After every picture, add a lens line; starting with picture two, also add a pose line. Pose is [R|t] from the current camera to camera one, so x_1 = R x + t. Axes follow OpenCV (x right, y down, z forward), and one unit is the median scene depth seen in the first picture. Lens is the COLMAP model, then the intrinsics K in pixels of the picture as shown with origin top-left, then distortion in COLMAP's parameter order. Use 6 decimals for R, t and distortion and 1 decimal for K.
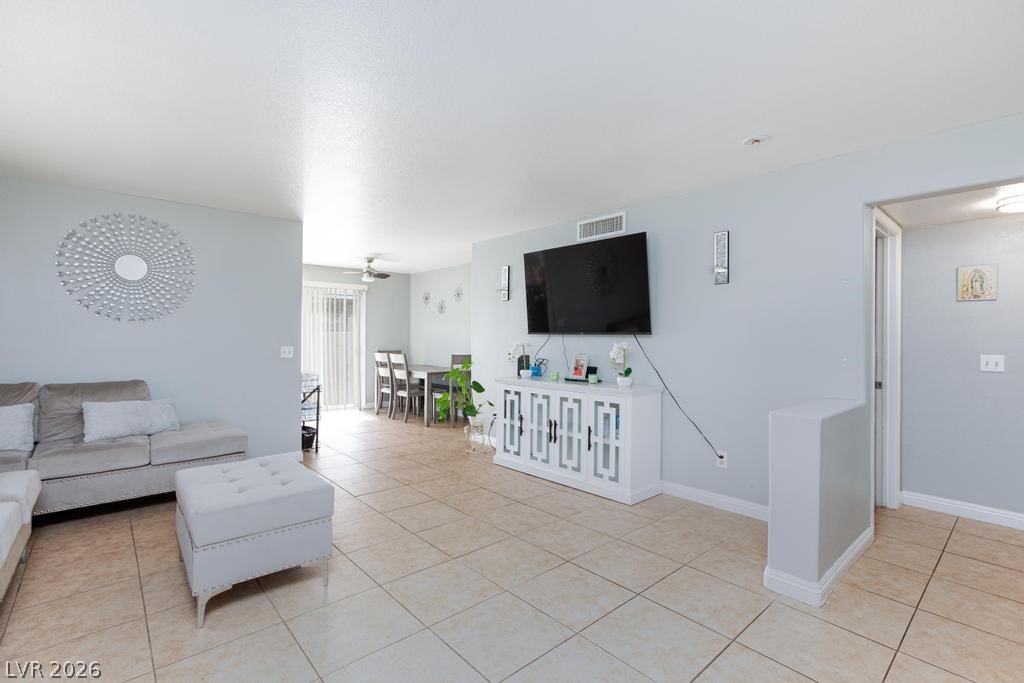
lens RADIAL K [[471.3, 0, 512.0], [0, 471.3, 341.5], [0, 0, 1]] dist [-0.020899, 0.000897]
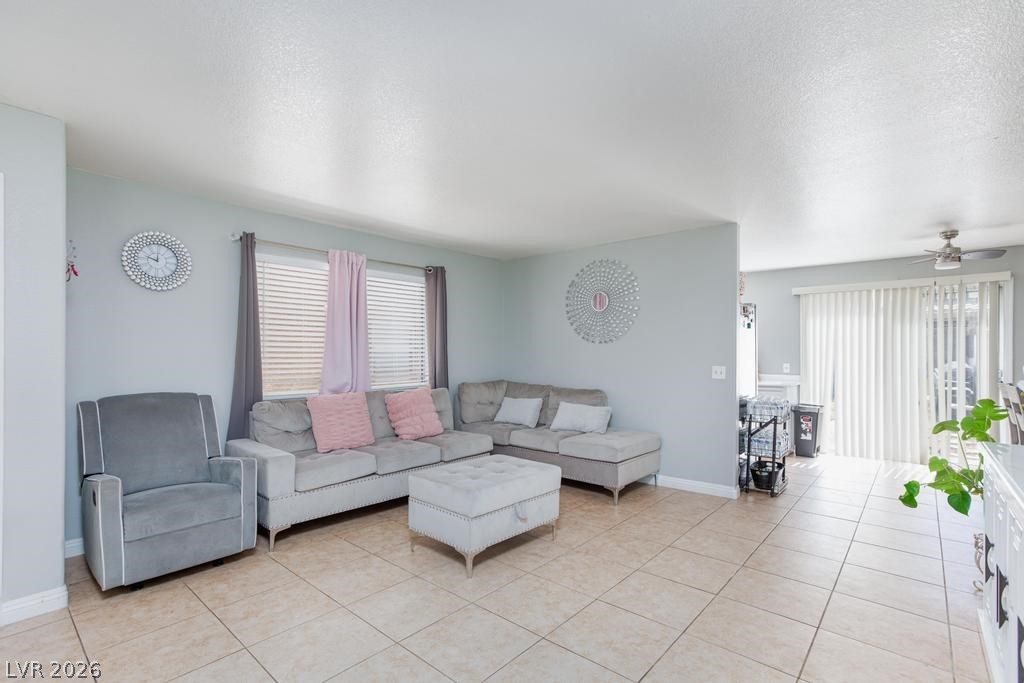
lens RADIAL K [[479.8, 0, 503.0], [0, 479.8, 348.1], [0, 0, 1]] dist [-0.003759, -0.000098]
pose [[0.119389, -0.012275, -0.992772, 0.500746], [-0.009918, 0.999859, -0.013556, -0.010068], [0.992798, 0.011464, 0.119250, 0.613206]]
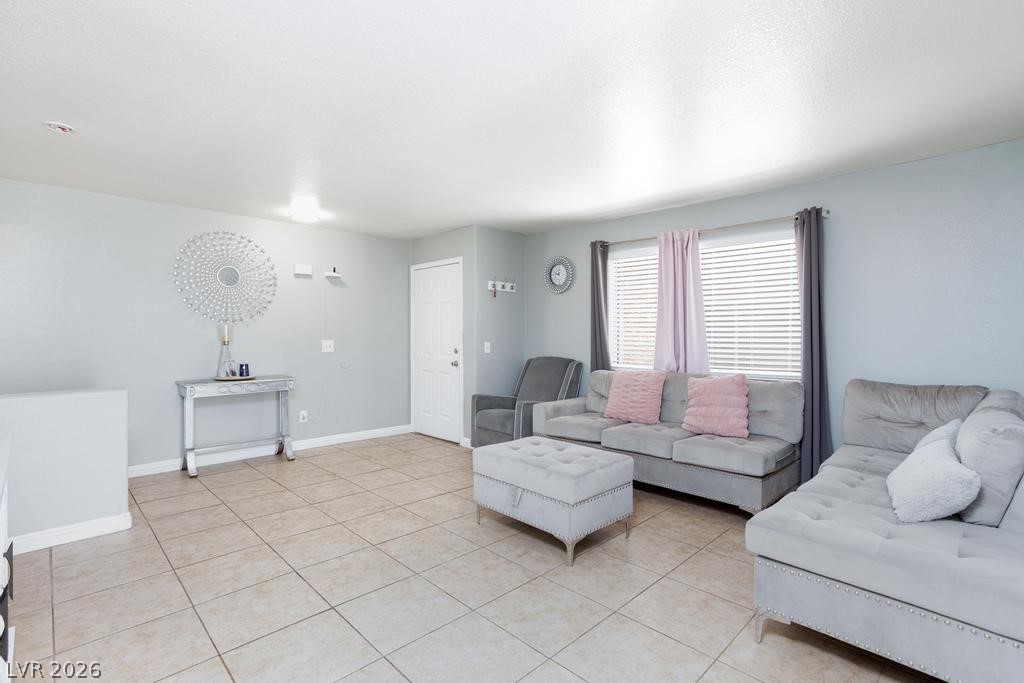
lens RADIAL K [[480.1, 0, 518.2], [0, 480.1, 333.5], [0, 0, 1]] dist [-0.019939, 0.000845]
pose [[-0.997697, -0.007953, -0.067364, -0.271773], [-0.008548, 0.999927, 0.008535, -0.013920], [0.067291, 0.009092, -0.997692, 1.531697]]
